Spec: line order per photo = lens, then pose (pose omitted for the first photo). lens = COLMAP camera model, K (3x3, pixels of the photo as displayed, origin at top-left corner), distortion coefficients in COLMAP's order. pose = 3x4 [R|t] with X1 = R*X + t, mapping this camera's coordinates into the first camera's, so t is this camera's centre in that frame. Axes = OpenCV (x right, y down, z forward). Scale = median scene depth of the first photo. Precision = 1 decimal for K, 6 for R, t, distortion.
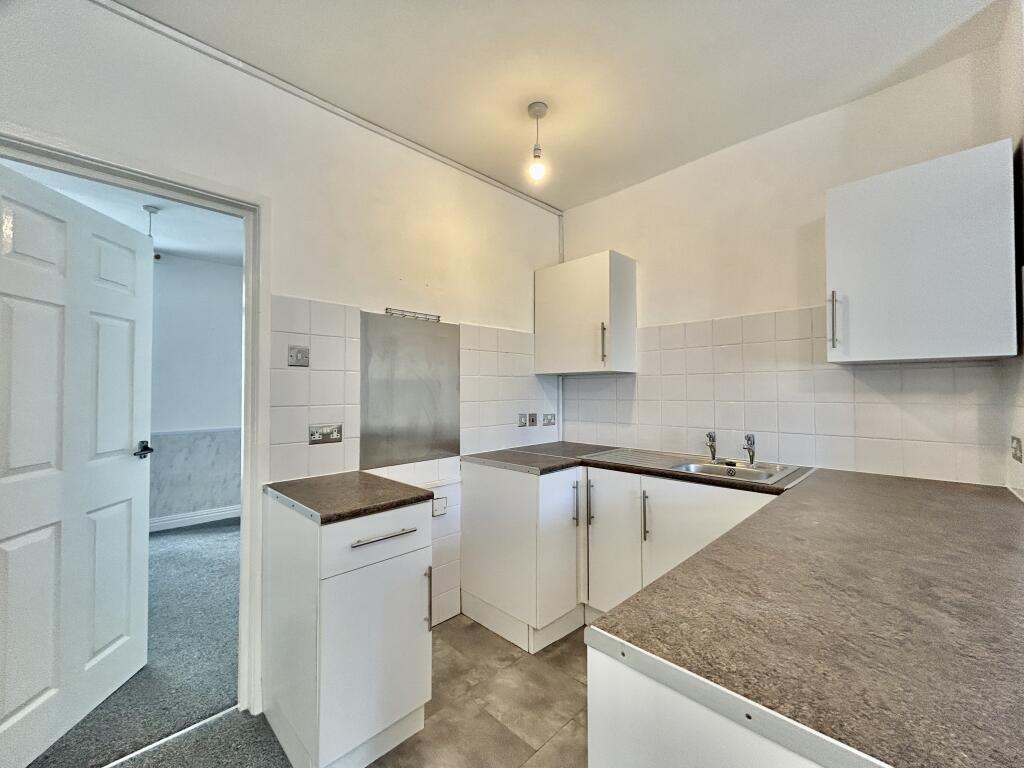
lens RADIAL K [[414.6, 0, 512.0], [0, 414.6, 384.0], [0, 0, 1]] dist [-0.000567, 0.000268]
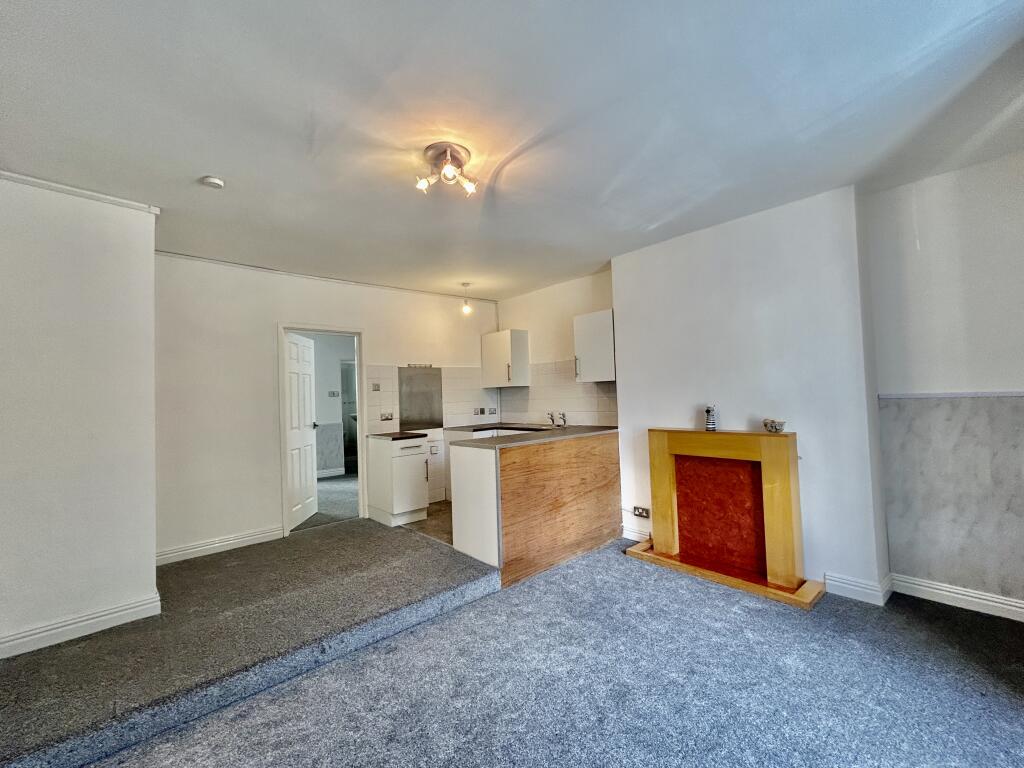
lens RADIAL K [[417.2, 0, 509.9], [0, 417.2, 379.5], [0, 0, 1]] dist [0.000085, 0.000722]
pose [[0.998777, -0.035870, -0.034021, 0.307517], [0.035179, 0.999167, -0.020695, -0.022718], [0.034735, 0.019473, 0.999207, -1.174569]]
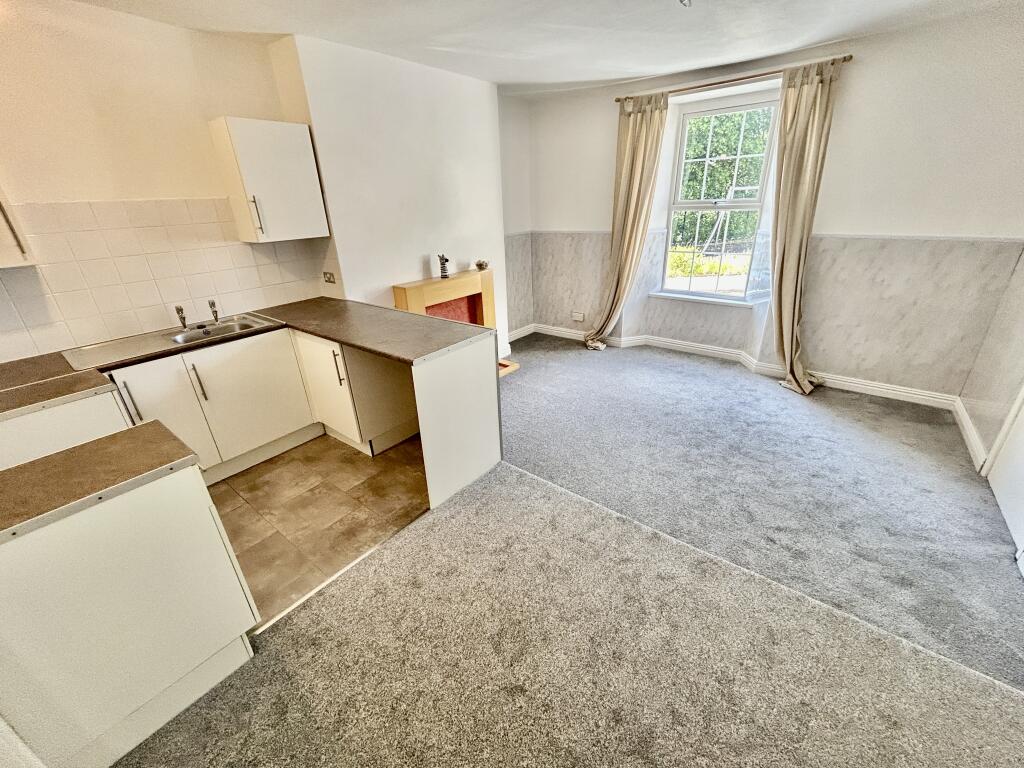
lens RADIAL K [[410.7, 0, 509.5], [0, 410.7, 373.3], [0, 0, 1]] dist [-0.001515, 0.003885]
pose [[-0.102105, -0.384483, 0.917468, -0.724694], [0.027889, 0.920819, 0.388991, -0.130265], [-0.994383, 0.065305, -0.083297, 0.147303]]
